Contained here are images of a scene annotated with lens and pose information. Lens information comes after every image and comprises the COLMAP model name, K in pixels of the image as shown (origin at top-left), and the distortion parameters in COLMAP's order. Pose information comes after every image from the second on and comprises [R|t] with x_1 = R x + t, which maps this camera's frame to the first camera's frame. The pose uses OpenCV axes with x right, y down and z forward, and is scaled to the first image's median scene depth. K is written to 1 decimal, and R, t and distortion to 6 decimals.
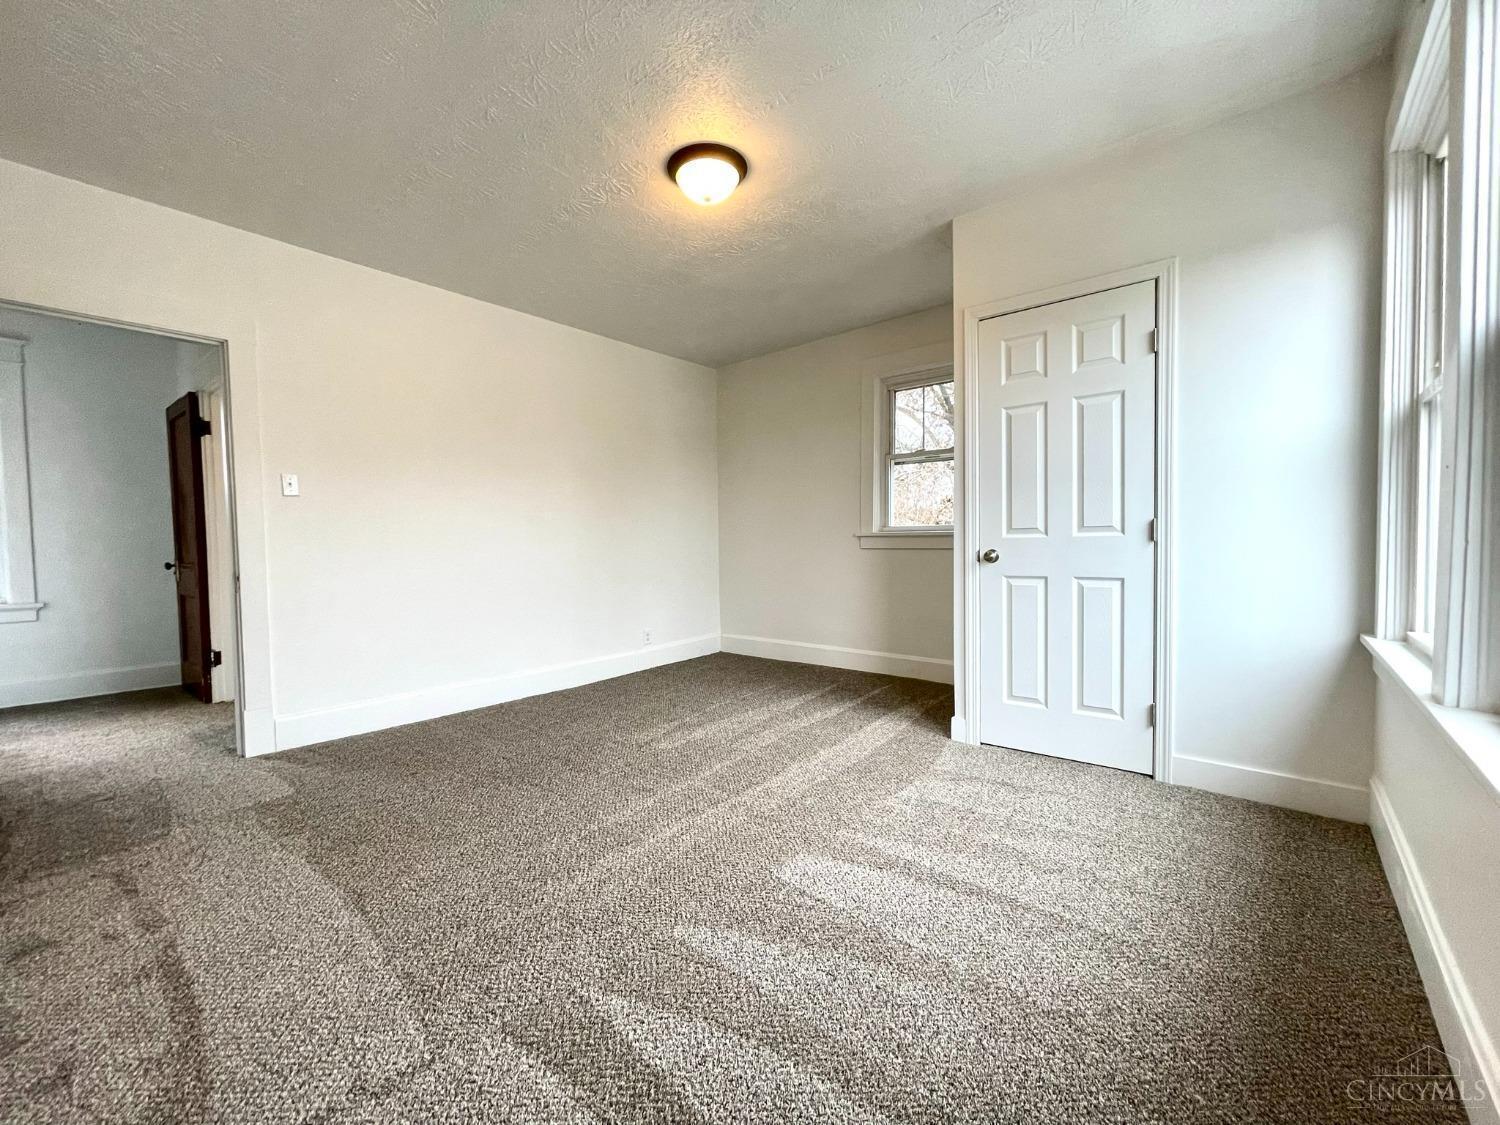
lens RADIAL K [[606.6, 0, 750.0], [0, 606.6, 562.5], [0, 0, 1]] dist [0.013416, -0.006274]
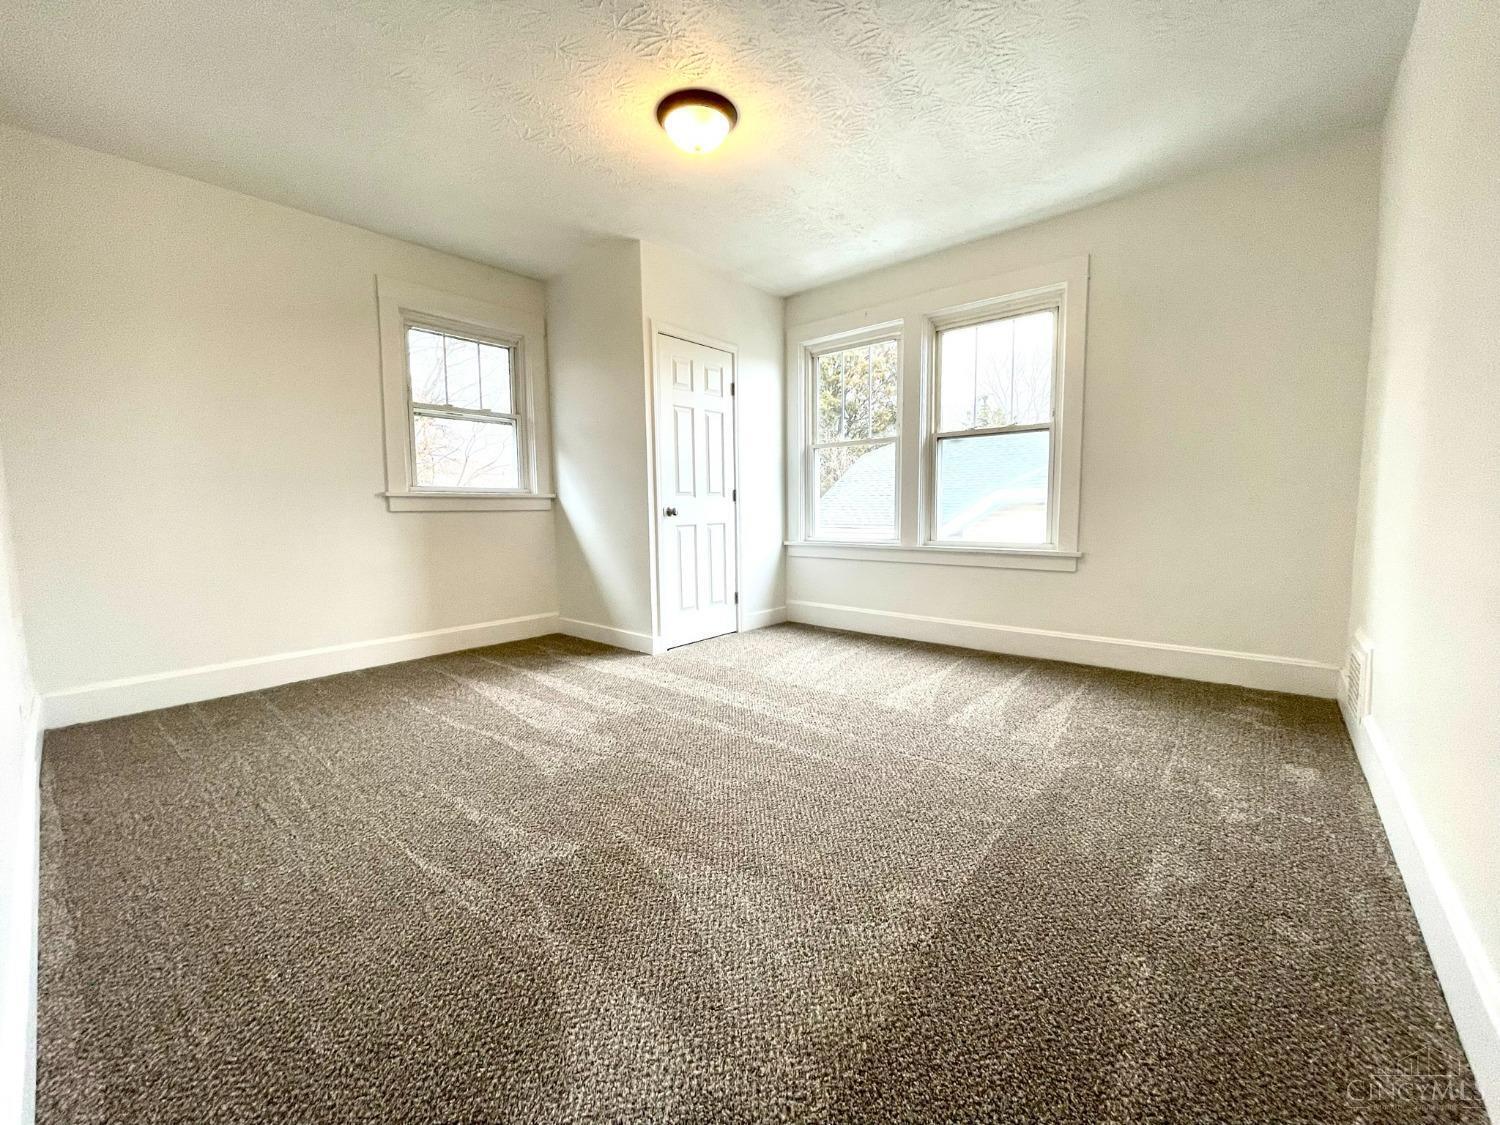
lens RADIAL K [[606.6, 0, 750.0], [0, 606.6, 562.5], [0, 0, 1]] dist [0.013416, -0.006274]
pose [[-0.001557, -0.078725, 0.996895, -0.961784], [0.049080, 0.995689, 0.078706, 0.005813], [-0.998794, 0.049051, 0.002313, 0.808995]]
